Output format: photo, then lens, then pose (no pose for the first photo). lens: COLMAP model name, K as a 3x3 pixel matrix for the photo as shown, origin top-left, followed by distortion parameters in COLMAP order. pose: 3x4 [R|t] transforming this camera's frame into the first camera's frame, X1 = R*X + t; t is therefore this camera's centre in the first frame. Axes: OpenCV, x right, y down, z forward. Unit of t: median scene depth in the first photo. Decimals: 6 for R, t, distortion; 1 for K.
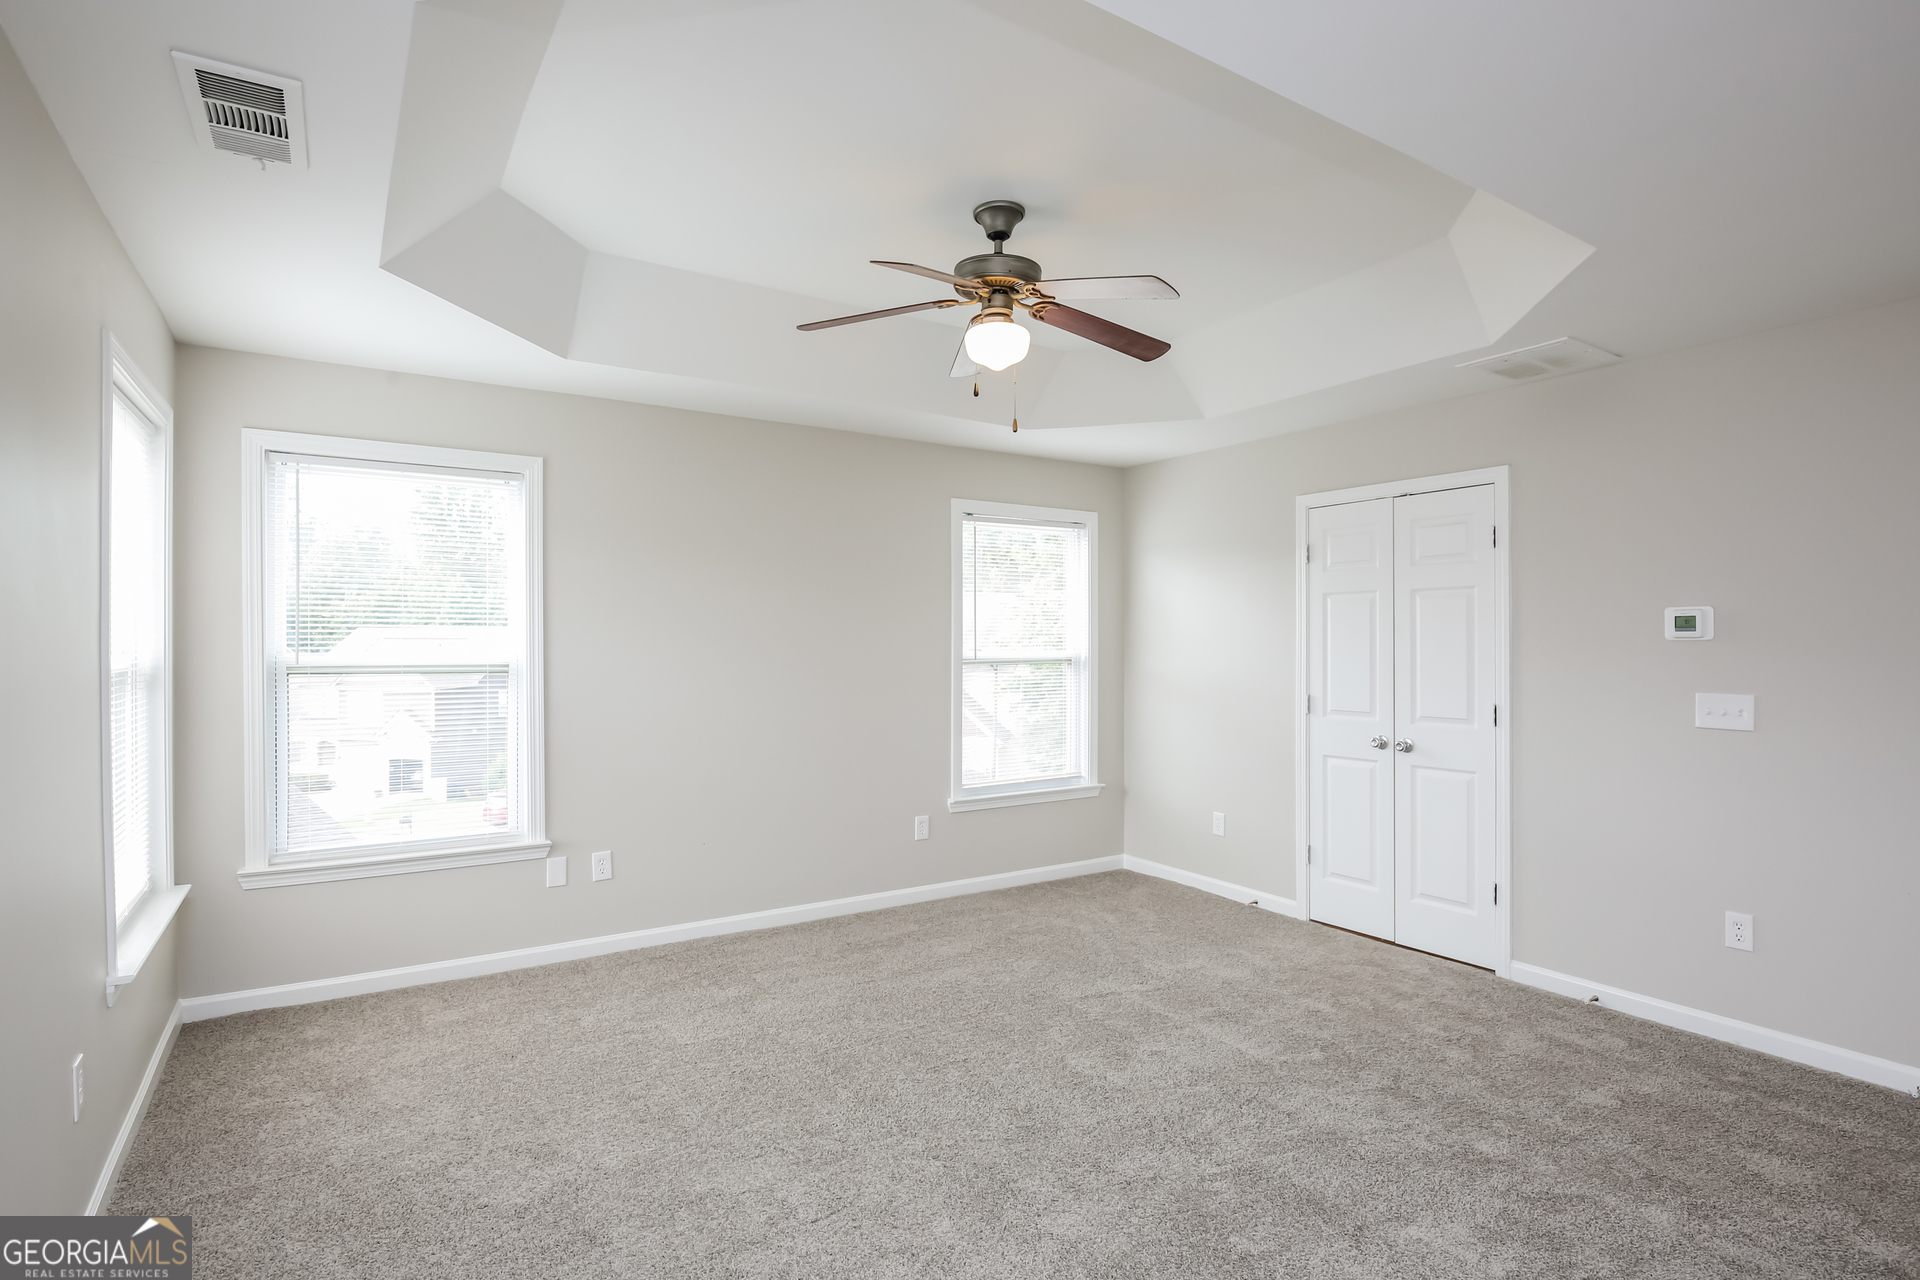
lens RADIAL K [[974.1, 0, 960.0], [0, 974.1, 640.0], [0, 0, 1]] dist [0.000254, -0.000437]
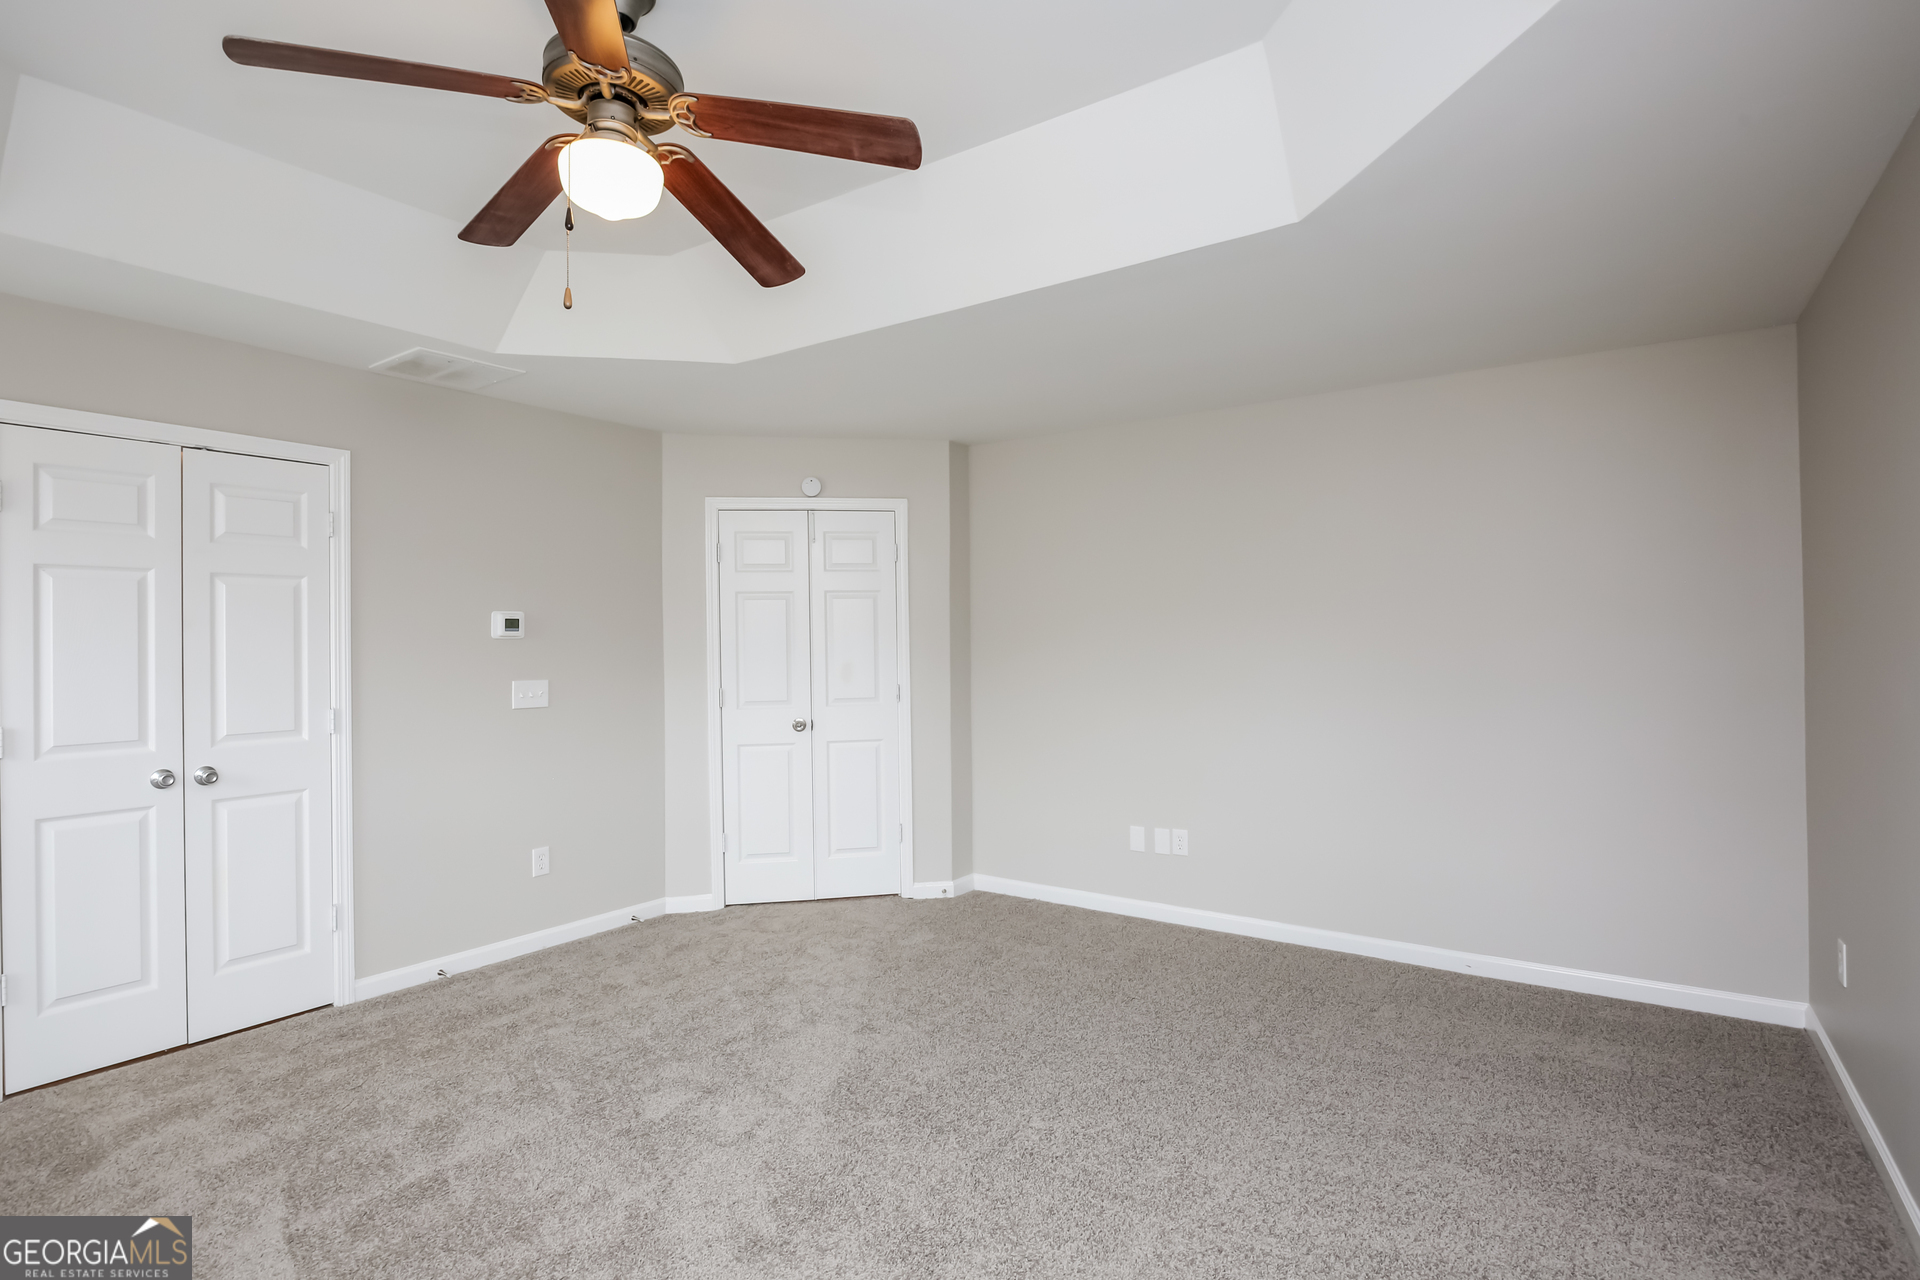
lens RADIAL K [[974.1, 0, 960.0], [0, 974.1, 640.0], [0, 0, 1]] dist [0.000254, -0.000437]
pose [[-0.367877, -0.000323, 0.929874, -0.487211], [0.002188, 0.999997, 0.001212, 0.001544], [-0.929872, 0.002480, -0.367875, 0.756079]]
